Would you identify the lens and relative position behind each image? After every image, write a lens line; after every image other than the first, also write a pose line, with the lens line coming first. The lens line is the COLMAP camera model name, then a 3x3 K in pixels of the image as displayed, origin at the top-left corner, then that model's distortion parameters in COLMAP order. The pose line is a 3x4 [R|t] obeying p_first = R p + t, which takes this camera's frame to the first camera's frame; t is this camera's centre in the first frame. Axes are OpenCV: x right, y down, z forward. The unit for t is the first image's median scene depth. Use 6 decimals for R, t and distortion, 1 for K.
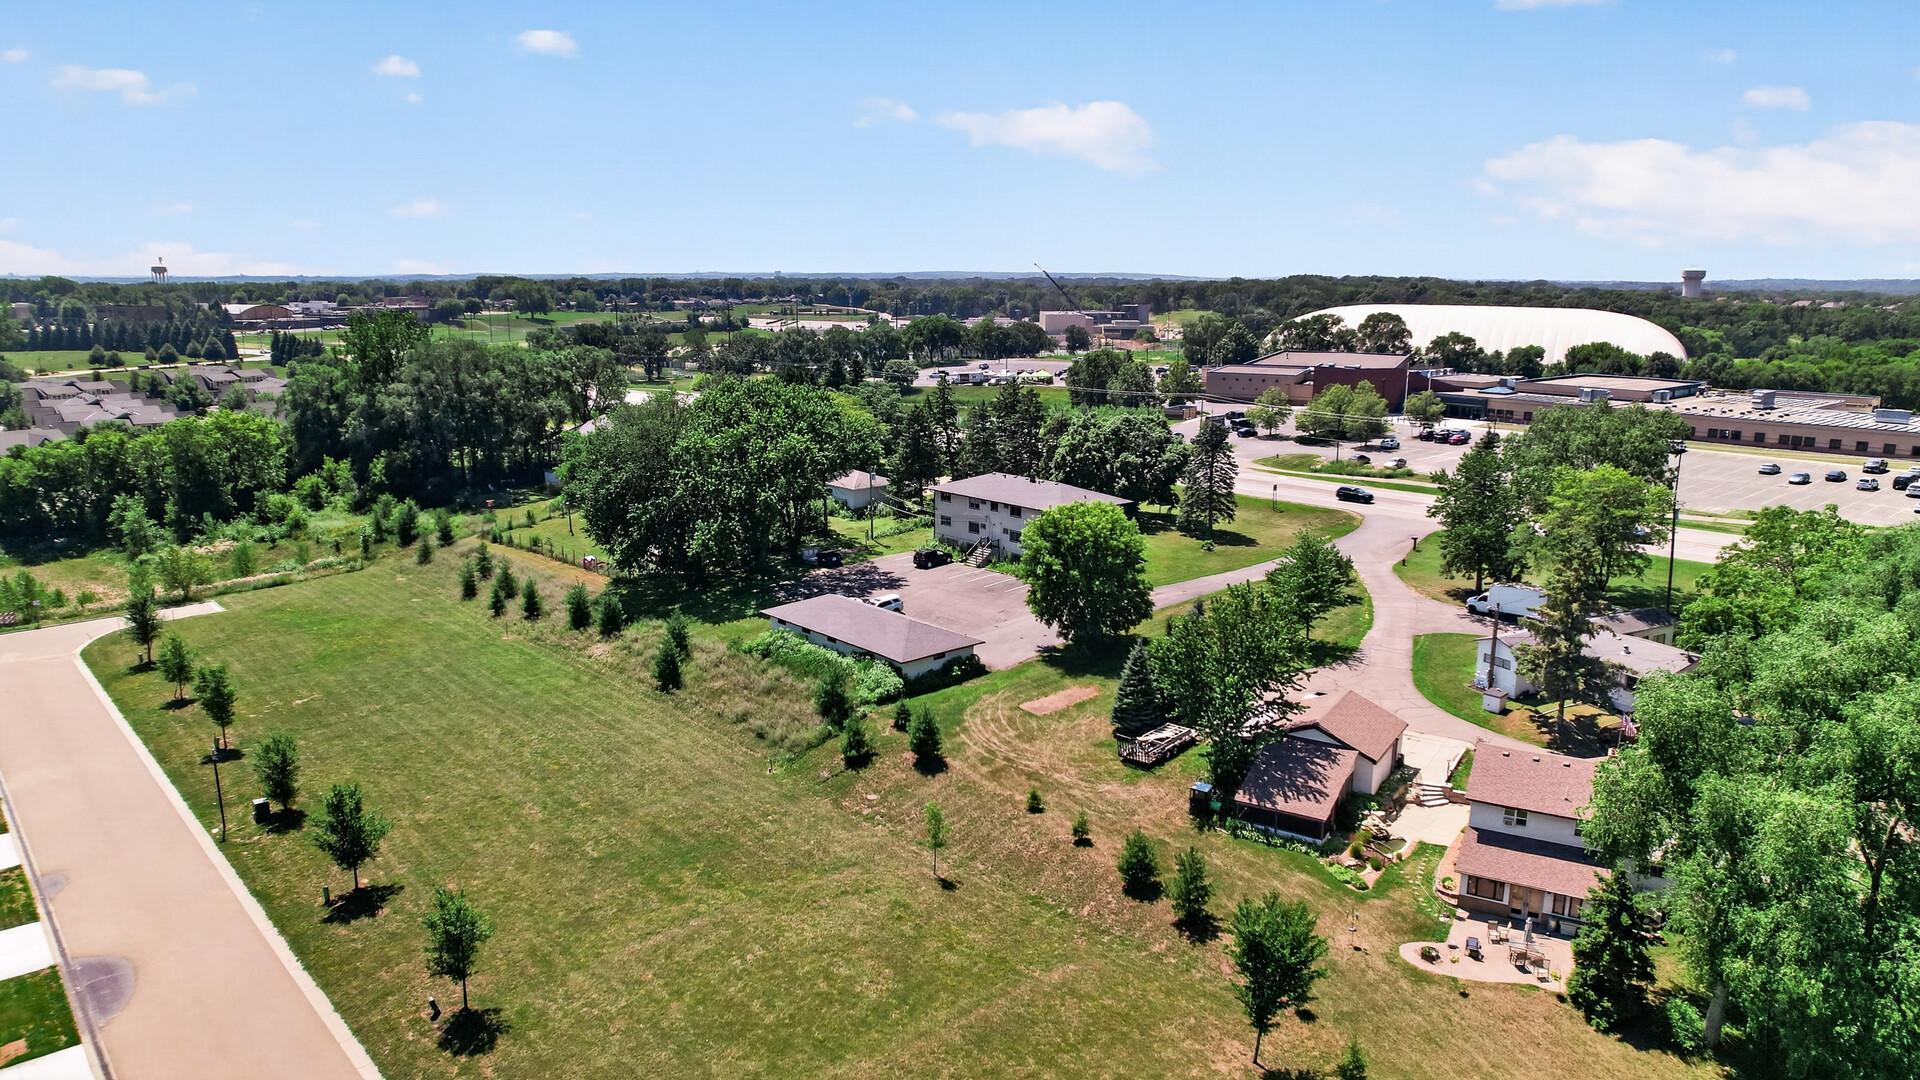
lens RADIAL K [[1277.0, 0, 966.9], [0, 1277.0, 535.9], [0, 0, 1]] dist [-0.075791, 0.074411]
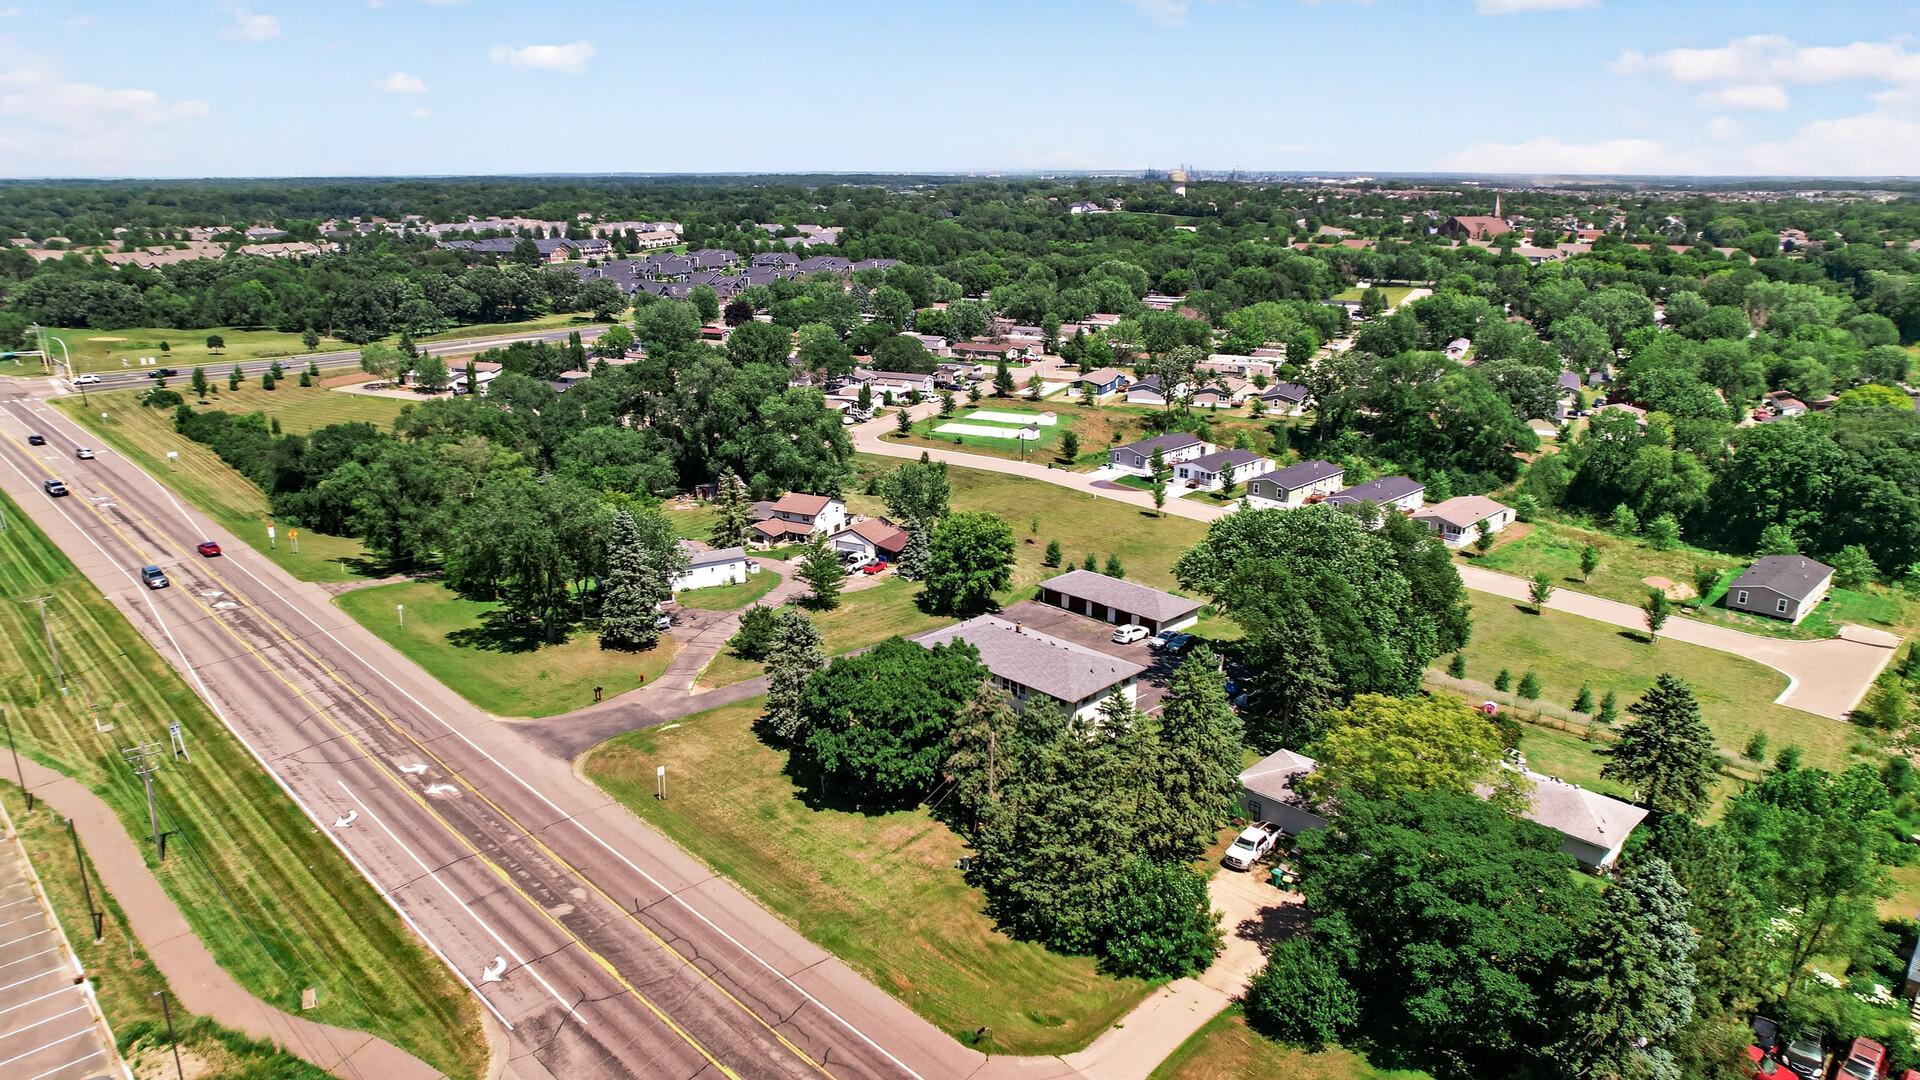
lens RADIAL K [[1243.4, 0, 971.3], [0, 1243.4, 540.9], [0, 0, 1]] dist [-0.078229, 0.073992]
pose [[-0.998703, 0.011351, -0.049638, 0.146621], [-0.013680, 0.879185, 0.476285, -0.600846], [0.049048, 0.476346, -0.877889, 2.008175]]
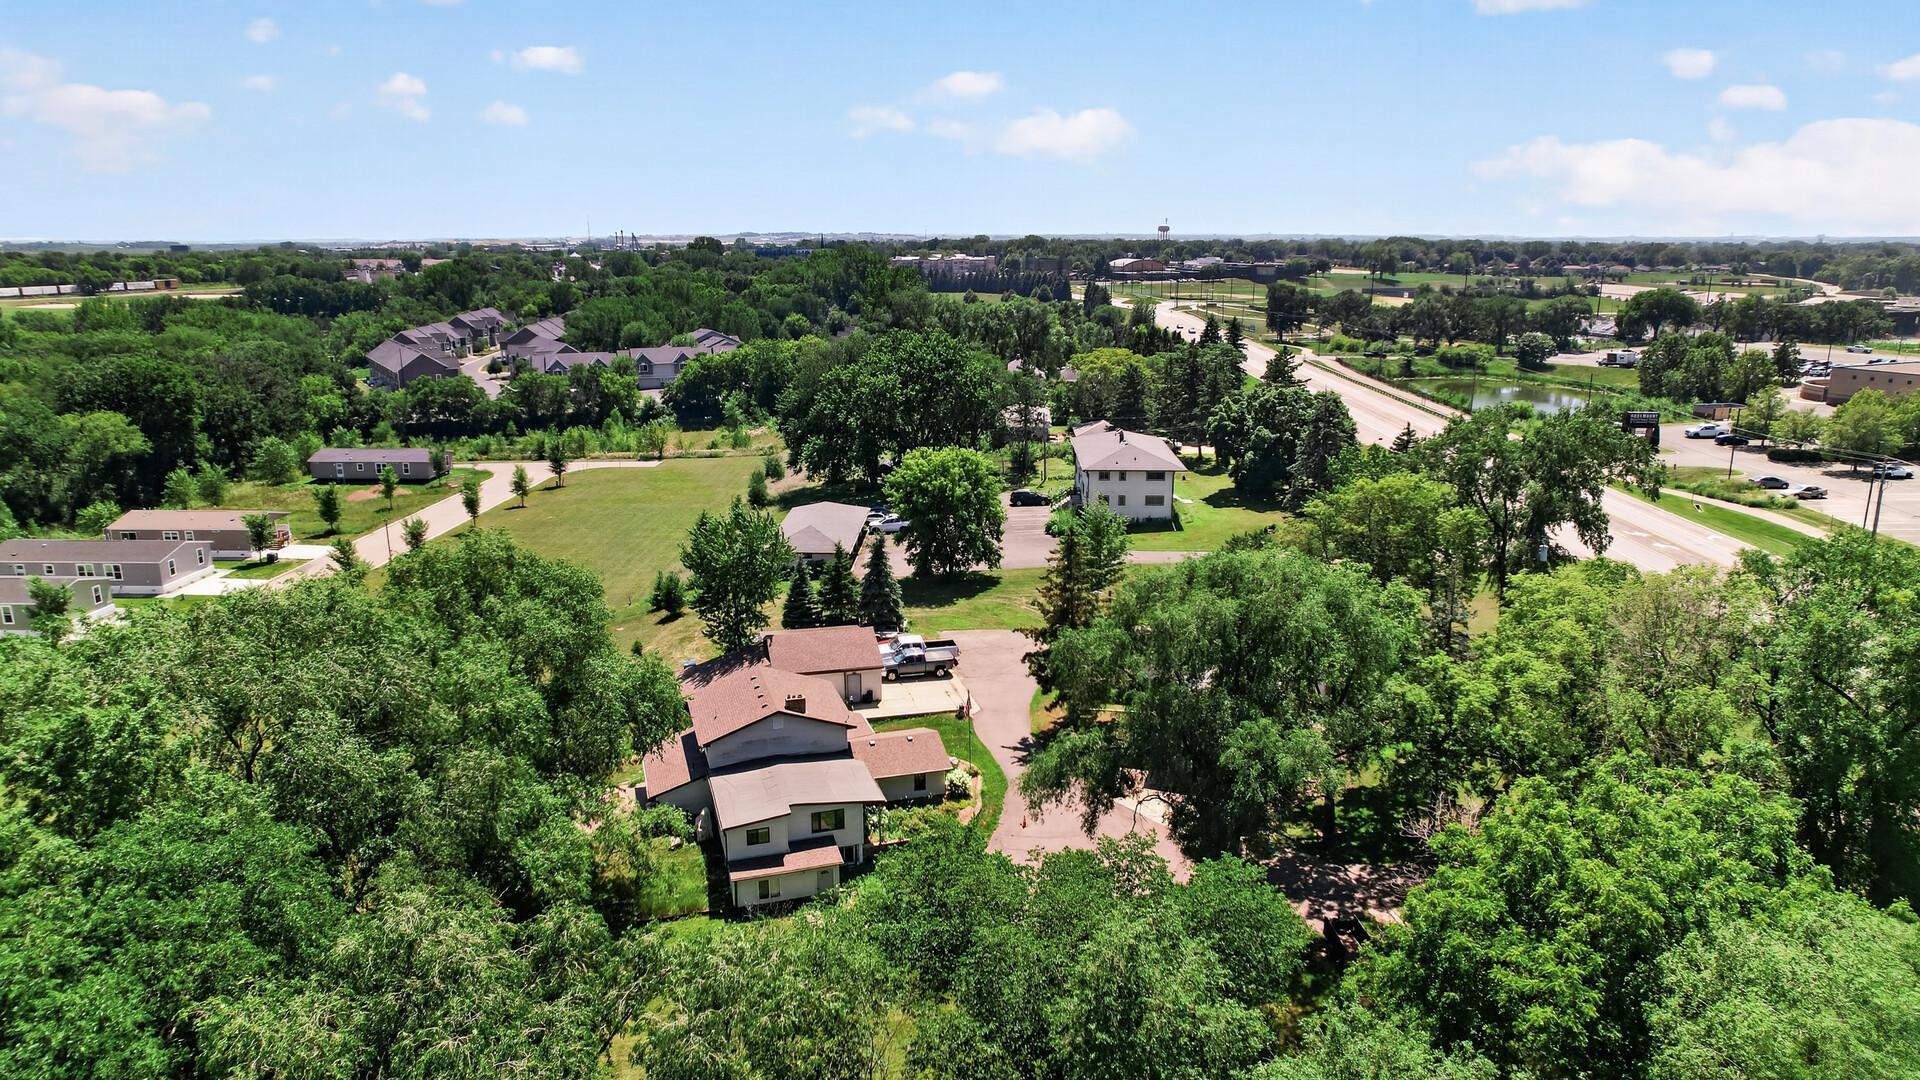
lens RADIAL K [[1242.4, 0, 966.5], [0, 1242.4, 544.6], [0, 0, 1]] dist [-0.063582, 0.055342]
pose [[0.724453, 0.164684, -0.669364, 0.758117], [-0.135803, 0.986109, 0.095634, -0.045061], [0.675815, 0.021620, 0.736754, 0.186566]]
